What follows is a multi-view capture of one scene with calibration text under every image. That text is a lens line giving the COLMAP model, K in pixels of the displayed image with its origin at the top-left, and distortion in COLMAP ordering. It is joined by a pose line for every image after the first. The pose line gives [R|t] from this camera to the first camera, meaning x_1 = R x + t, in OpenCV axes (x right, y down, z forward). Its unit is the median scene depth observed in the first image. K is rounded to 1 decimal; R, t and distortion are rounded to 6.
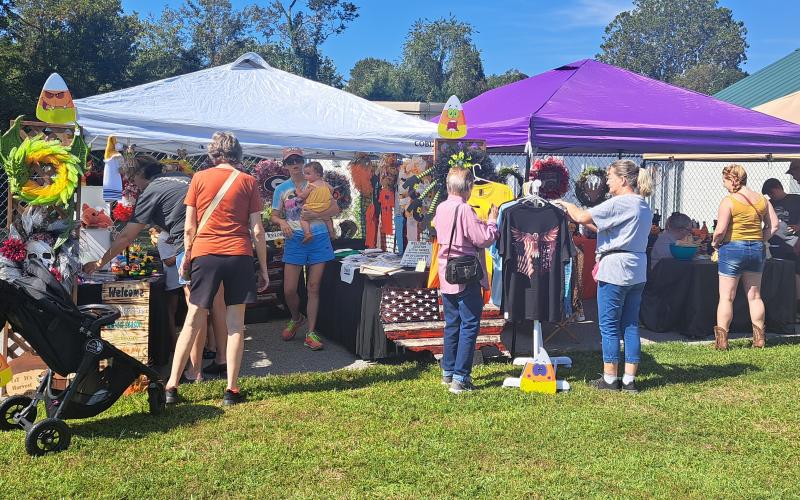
lens RADIAL K [[817.0, 0, 425.0], [0, 817.0, 265.2], [0, 0, 1]] dist [0.259832, 0.001199]
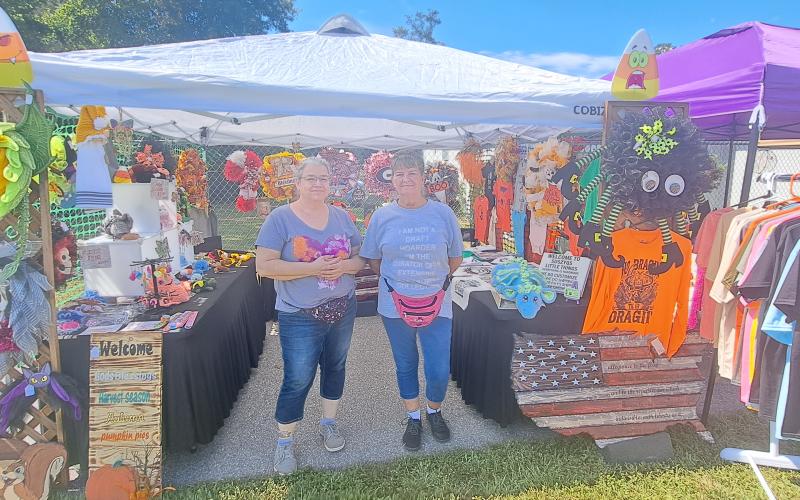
lens RADIAL K [[802.1, 0, 397.6], [0, 802.1, 258.6], [0, 0, 1]] dist [0.164723, -0.327832]
pose [[0.986392, 0.011512, -0.164006, -0.038719], [-0.010460, 0.999919, 0.007275, -0.036563], [0.164076, -0.005461, 0.986433, 0.348648]]
